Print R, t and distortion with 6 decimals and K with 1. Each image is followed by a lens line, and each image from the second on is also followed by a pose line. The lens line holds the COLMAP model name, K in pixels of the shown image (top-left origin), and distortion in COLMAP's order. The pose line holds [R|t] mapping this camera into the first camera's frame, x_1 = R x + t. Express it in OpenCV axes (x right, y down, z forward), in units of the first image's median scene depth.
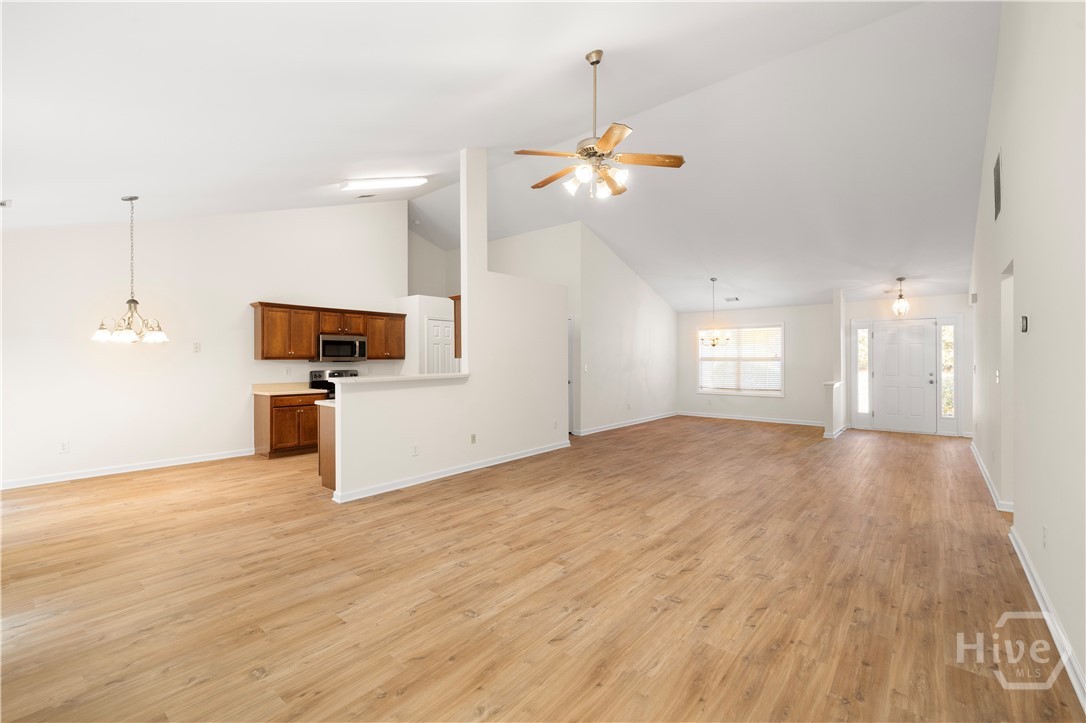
lens RADIAL K [[458.0, 0, 543.0], [0, 458.0, 361.5], [0, 0, 1]] dist [0.000502, -0.000085]
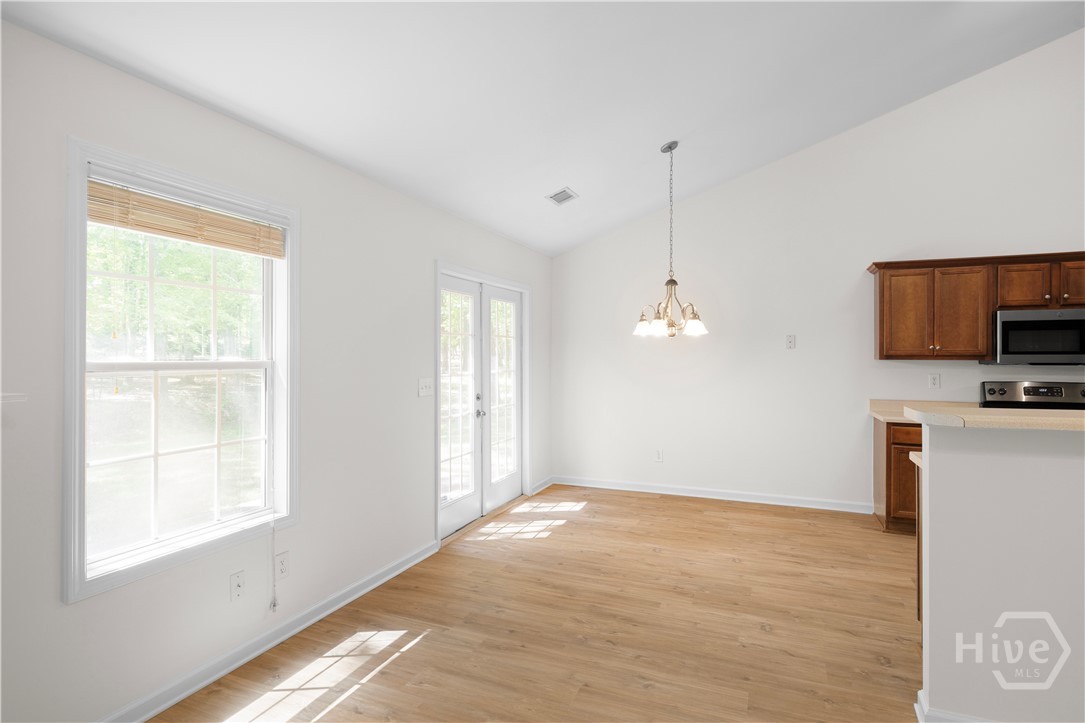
lens RADIAL K [[545.7, 0, 557.8], [0, 545.7, 354.2], [0, 0, 1]] dist [-0.002238, -0.000335]
pose [[0.304677, -0.001872, -0.952454, -0.065845], [-0.007091, 0.999966, -0.004234, -0.004867], [0.952429, 0.008043, 0.304654, 0.375992]]
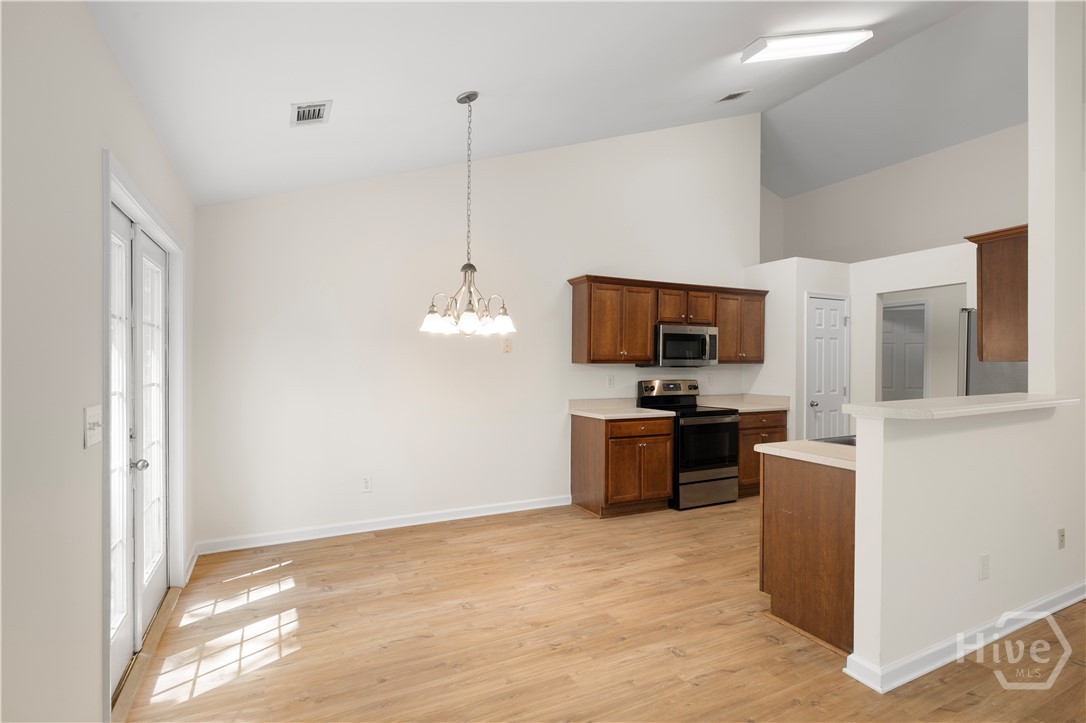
lens RADIAL K [[527.1, 0, 542.7], [0, 527.1, 364.1], [0, 0, 1]] dist [-0.001092, -0.000009]
pose [[0.916513, 0.003583, -0.399988, -0.360554], [-0.004749, 0.999987, -0.001924, -0.001173], [0.399976, 0.003663, 0.916518, 0.273928]]
